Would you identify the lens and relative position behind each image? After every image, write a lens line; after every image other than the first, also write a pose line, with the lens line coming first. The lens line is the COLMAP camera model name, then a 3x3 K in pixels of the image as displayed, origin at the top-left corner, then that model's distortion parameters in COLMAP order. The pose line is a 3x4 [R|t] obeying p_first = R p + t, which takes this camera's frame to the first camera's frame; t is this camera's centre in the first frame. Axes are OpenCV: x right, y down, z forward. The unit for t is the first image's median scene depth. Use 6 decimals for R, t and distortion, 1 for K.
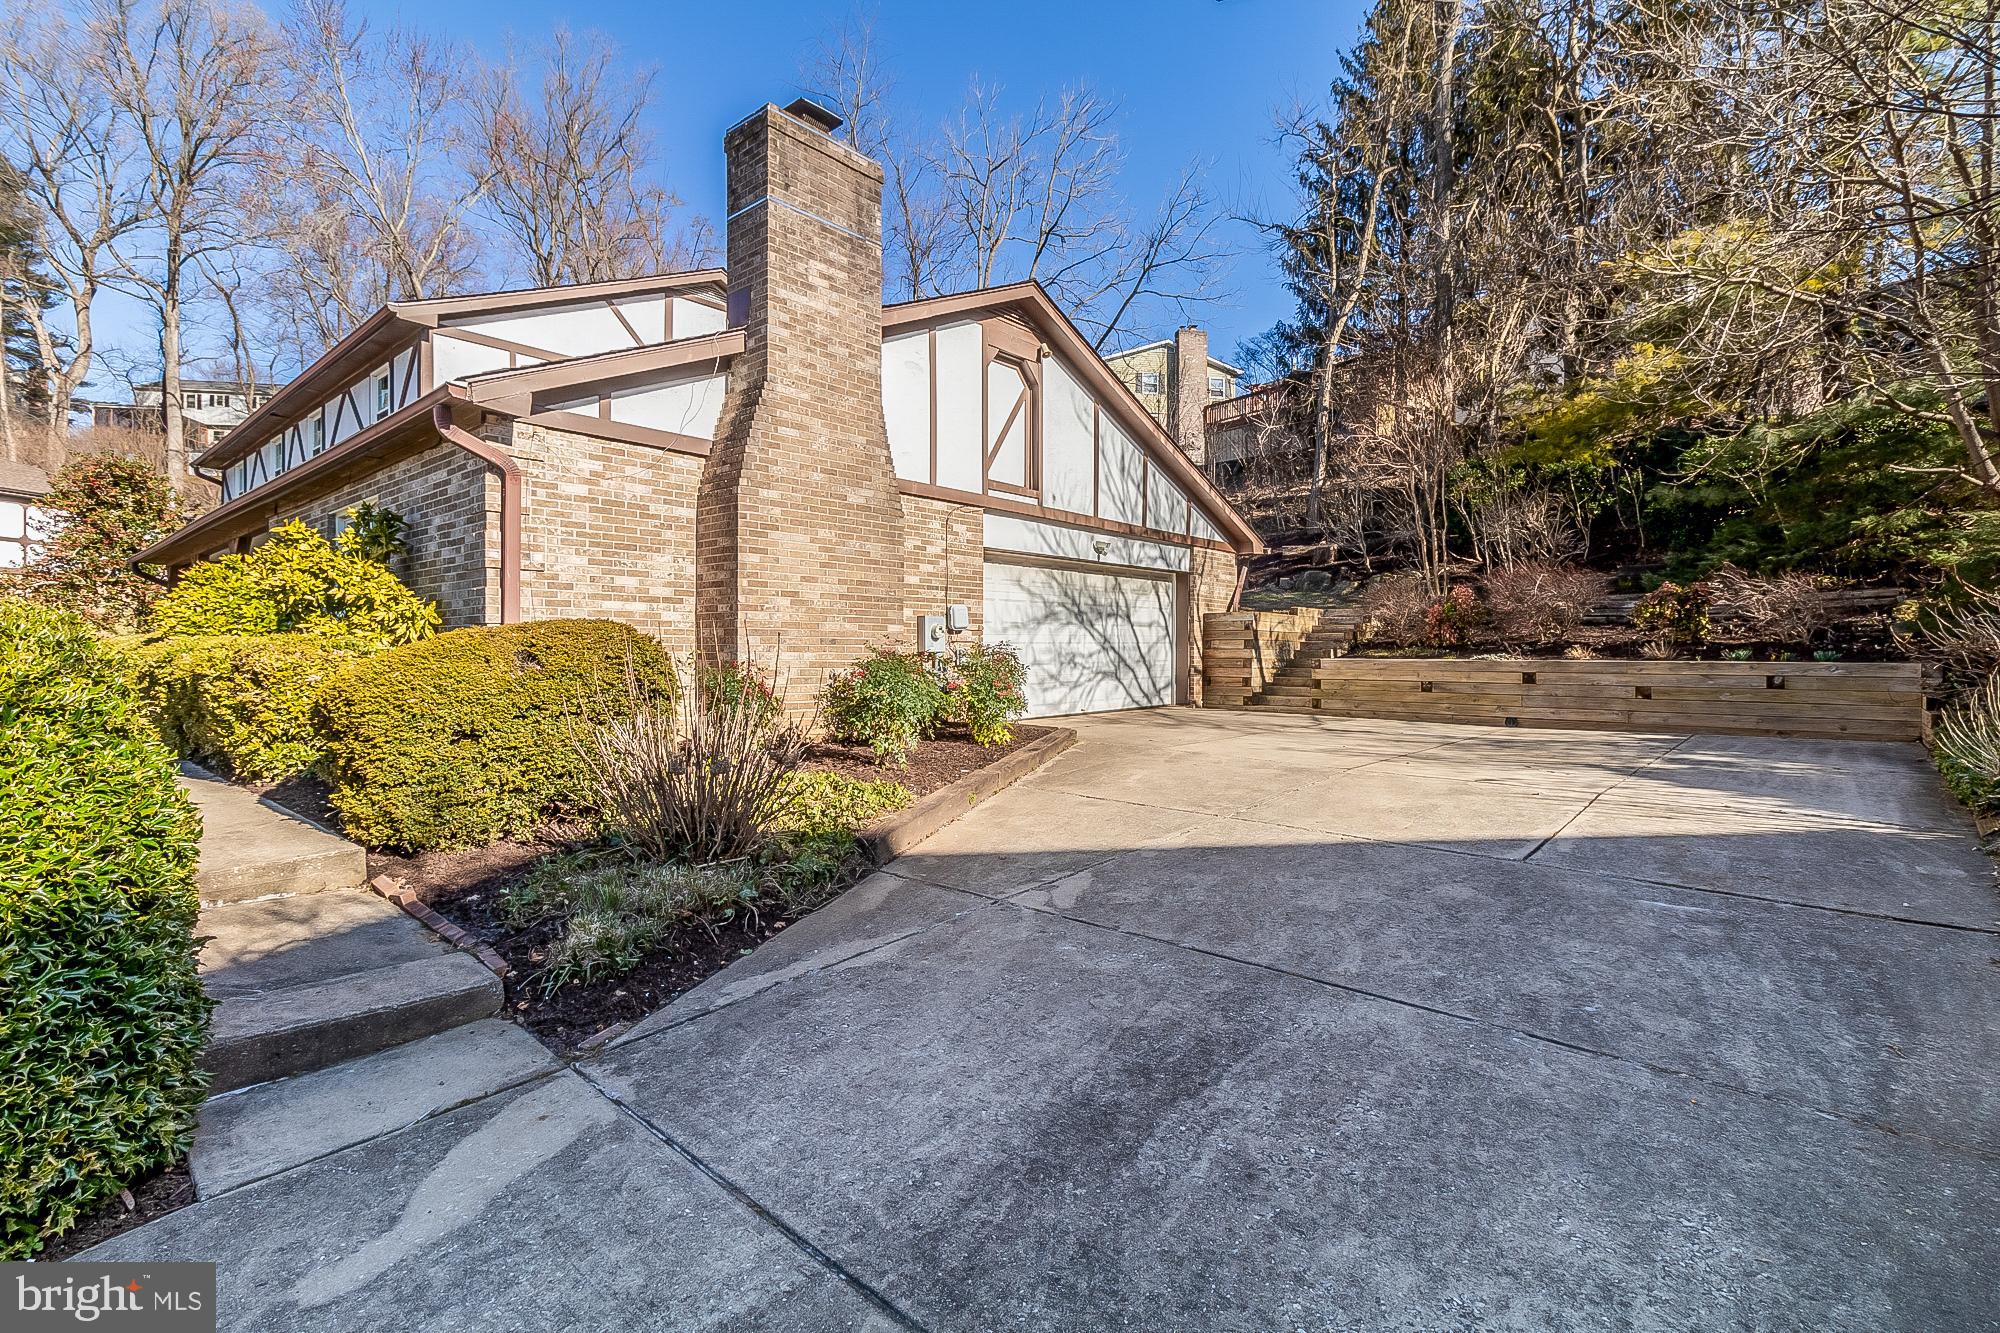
lens RADIAL K [[939.6, 0, 986.1], [0, 939.6, 658.6], [0, 0, 1]] dist [0.006934, 0.000164]
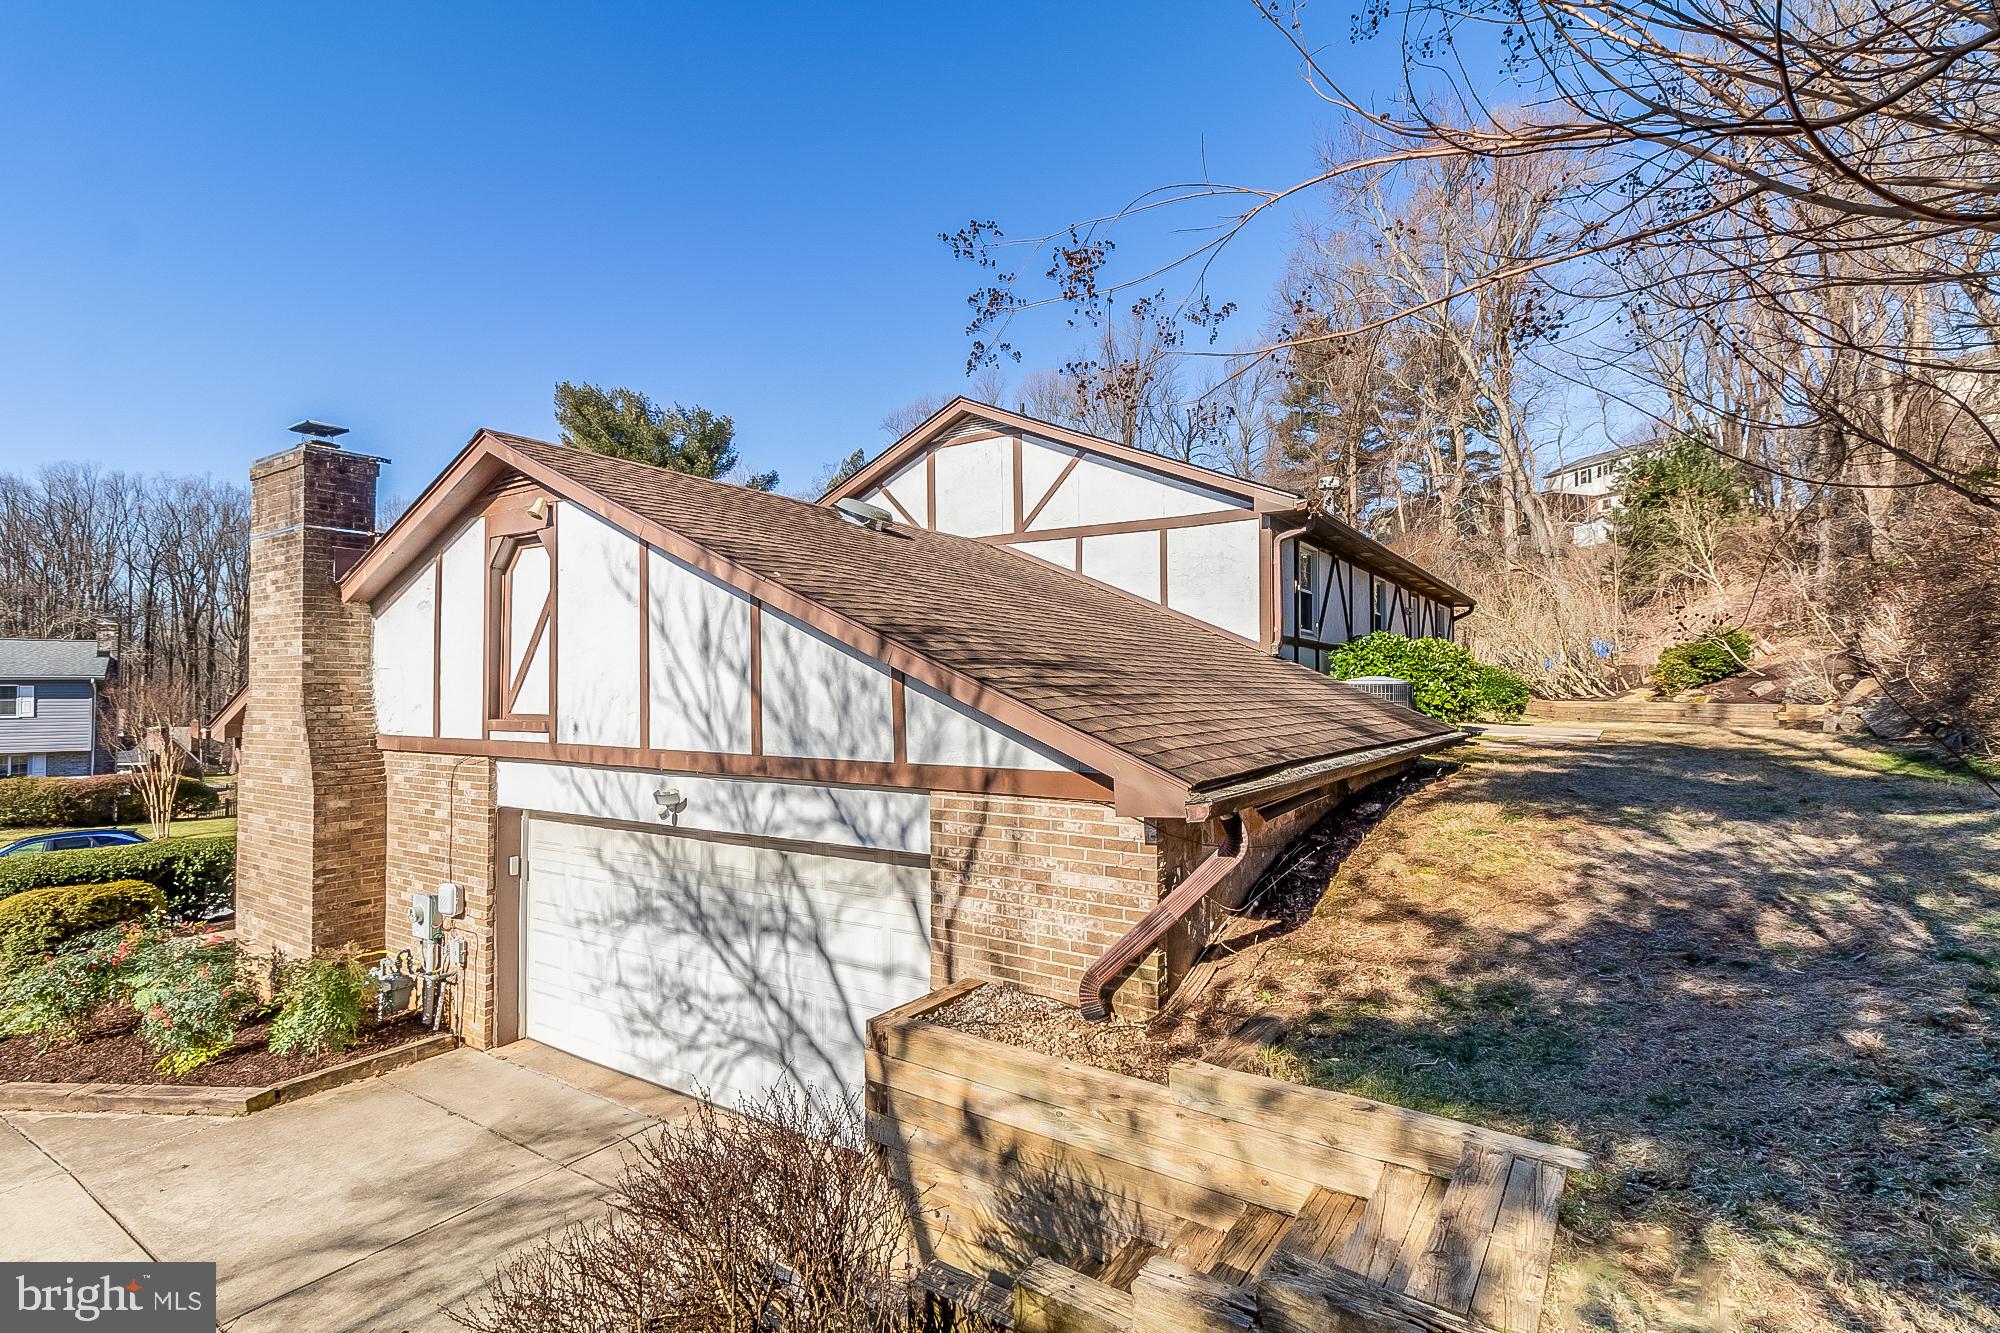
lens RADIAL K [[939.6, 0, 989.0], [0, 939.6, 676.5], [0, 0, 1]] dist [0.006934, 0.000164]
pose [[0.128340, -0.015131, -0.991615, 0.653031], [0.001139, 0.999885, -0.015110, -0.175537], [0.991730, 0.000809, 0.128343, 1.075358]]
